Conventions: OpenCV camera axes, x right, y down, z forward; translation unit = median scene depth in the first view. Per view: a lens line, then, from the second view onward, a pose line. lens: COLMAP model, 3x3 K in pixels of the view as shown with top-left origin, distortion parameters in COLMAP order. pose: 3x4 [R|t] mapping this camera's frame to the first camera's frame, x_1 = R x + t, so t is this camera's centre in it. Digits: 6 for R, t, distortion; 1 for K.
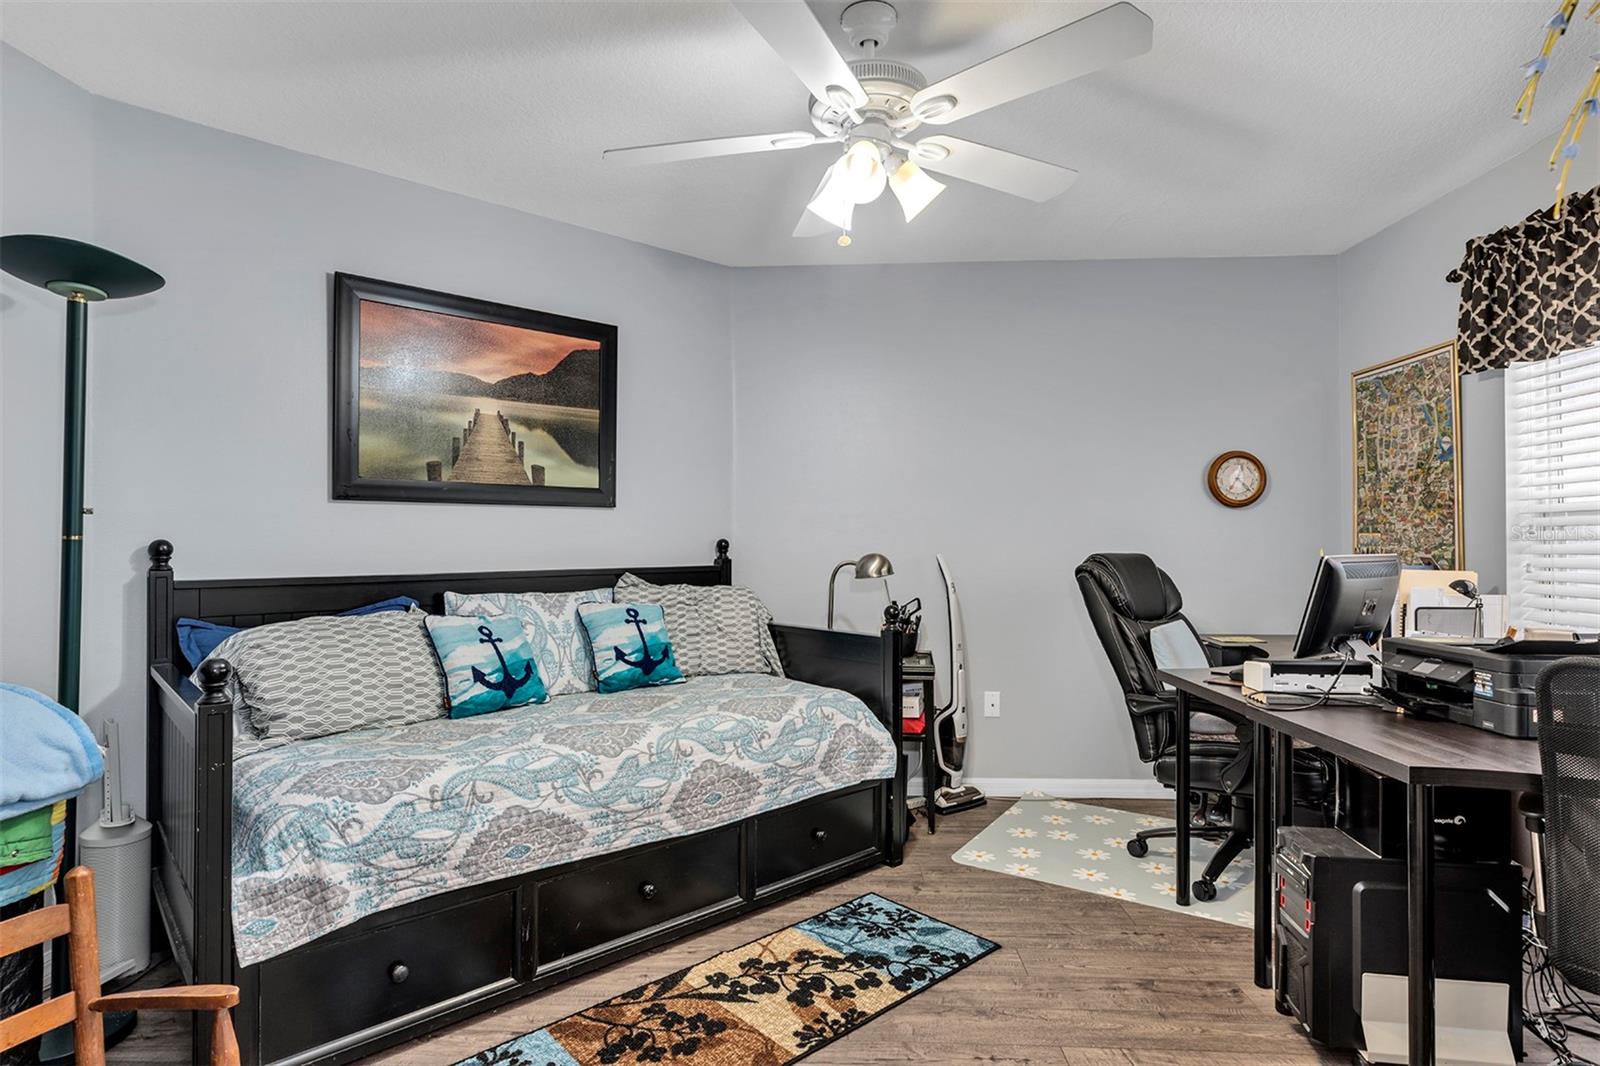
lens RADIAL K [[823.5, 0, 800.0], [0, 823.5, 533.0], [0, 0, 1]] dist [0.000798, 0.000702]
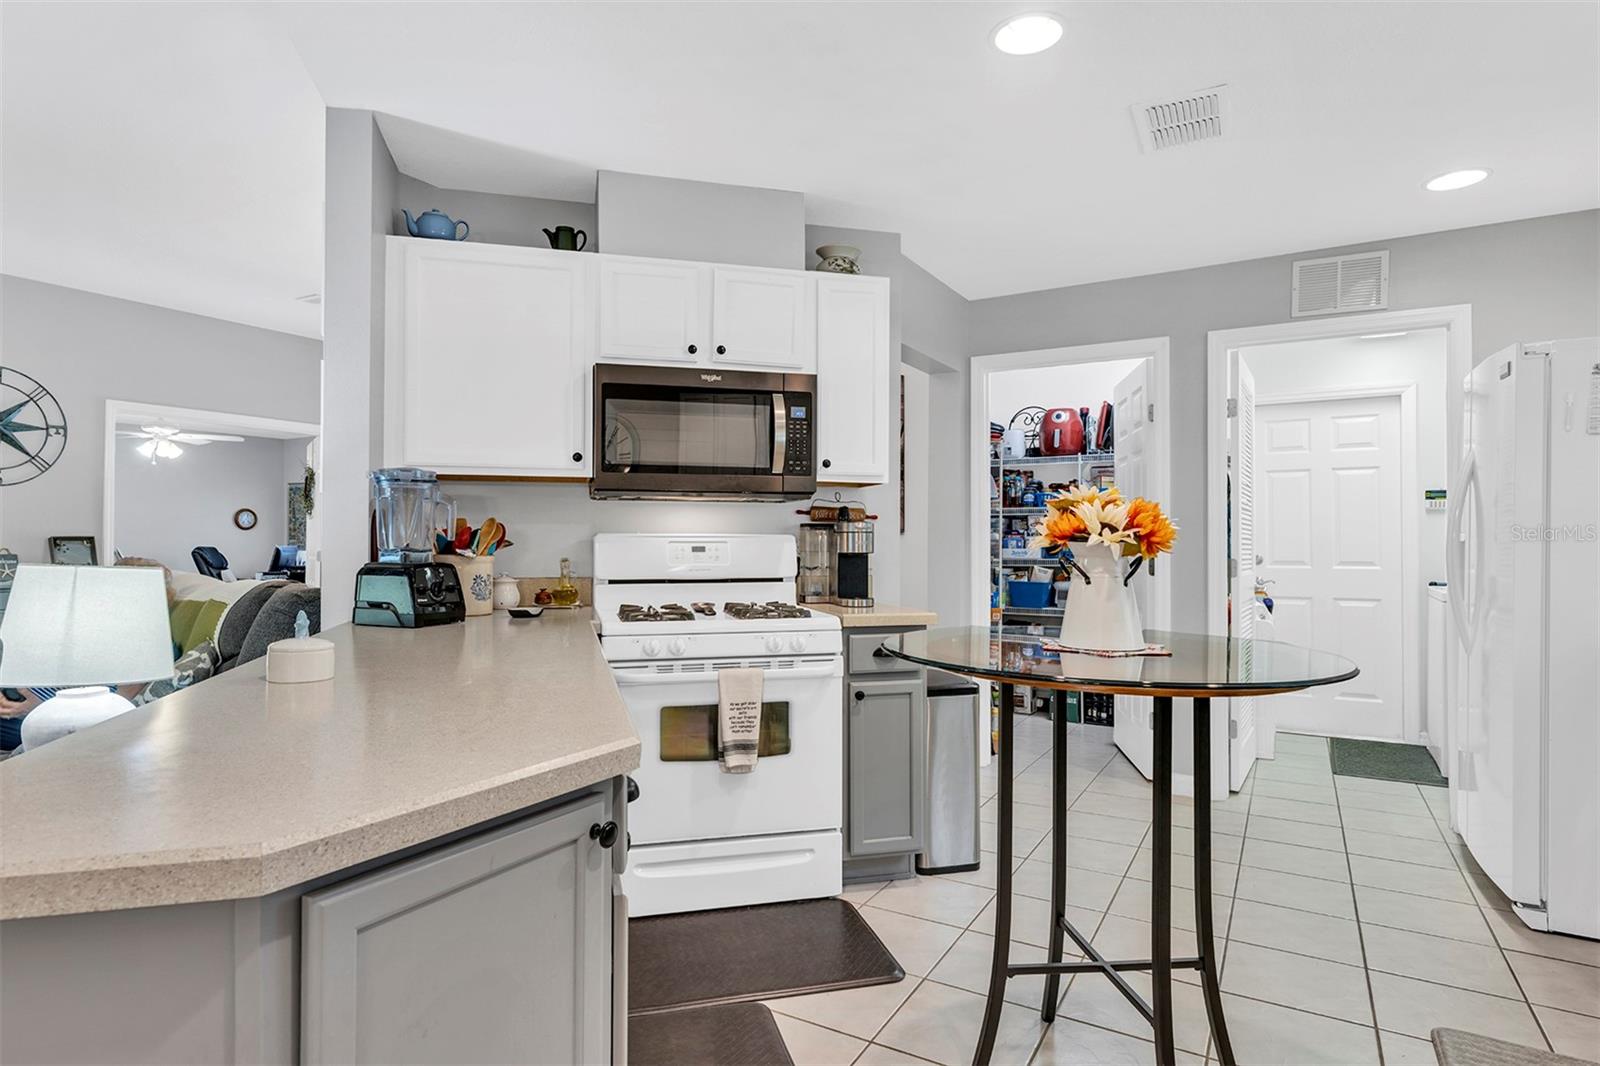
lens RADIAL K [[873.4, 0, 775.1], [0, 873.4, 532.0], [0, 0, 1]] dist [0.003835, 0.001583]
pose [[0.472524, 0.012948, 0.881223, -1.346035], [-0.009625, 0.999908, -0.009531, -0.014903], [-0.881265, -0.003978, 0.472605, -2.154208]]
